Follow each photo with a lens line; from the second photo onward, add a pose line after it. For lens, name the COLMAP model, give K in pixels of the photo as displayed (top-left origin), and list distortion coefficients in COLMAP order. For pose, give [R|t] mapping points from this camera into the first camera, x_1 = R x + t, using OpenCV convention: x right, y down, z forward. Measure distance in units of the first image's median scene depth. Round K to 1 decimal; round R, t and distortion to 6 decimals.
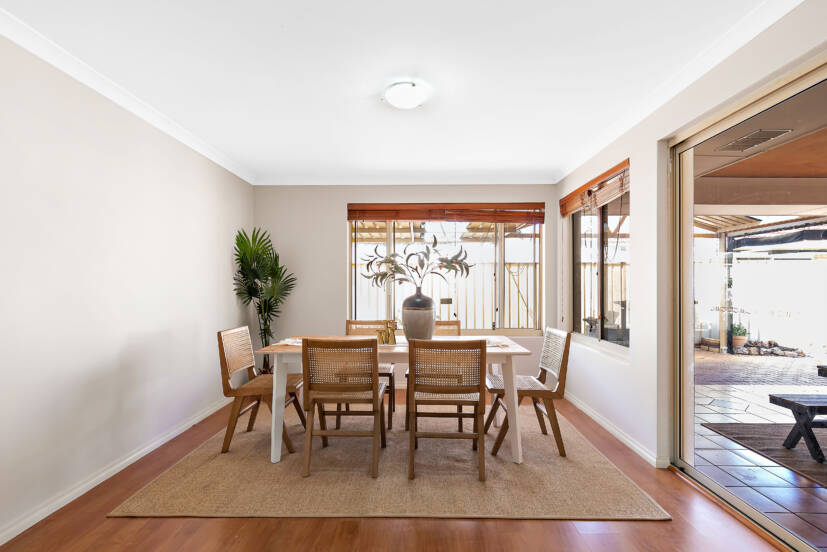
lens RADIAL K [[417.2, 0, 412.5], [0, 417.2, 281.2], [0, 0, 1]] dist [0.003491, 0.000496]
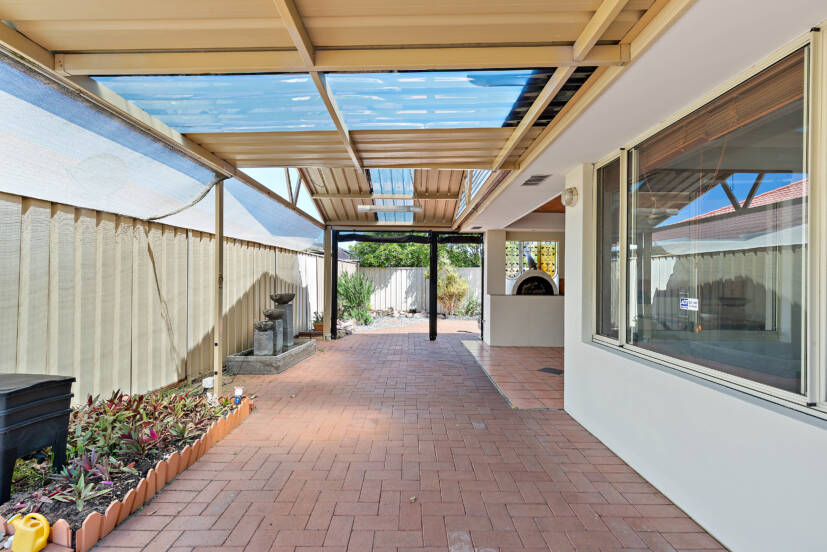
lens RADIAL K [[371.7, 0, 403.9], [0, 371.7, 282.9], [0, 0, 1]] dist [-0.003059, -0.000135]
pose [[0.007621, -0.011074, 0.999910, -0.196916], [-0.022891, 0.999675, 0.011246, 0.013814], [-0.999709, -0.022975, 0.007365, 0.826487]]
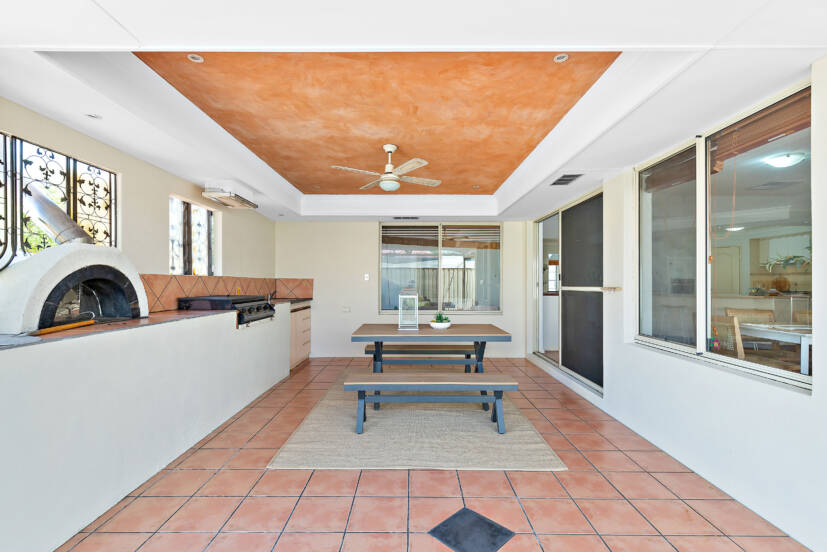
lens RADIAL K [[384.8, 0, 413.5], [0, 384.8, 276.0], [0, 0, 1]] dist [0.021595, 0.000179]
pose [[-0.999915, -0.007712, -0.010496, 0.481469], [-0.007439, 0.999640, -0.025774, 0.013873], [0.010691, -0.025693, -0.999613, 0.814996]]
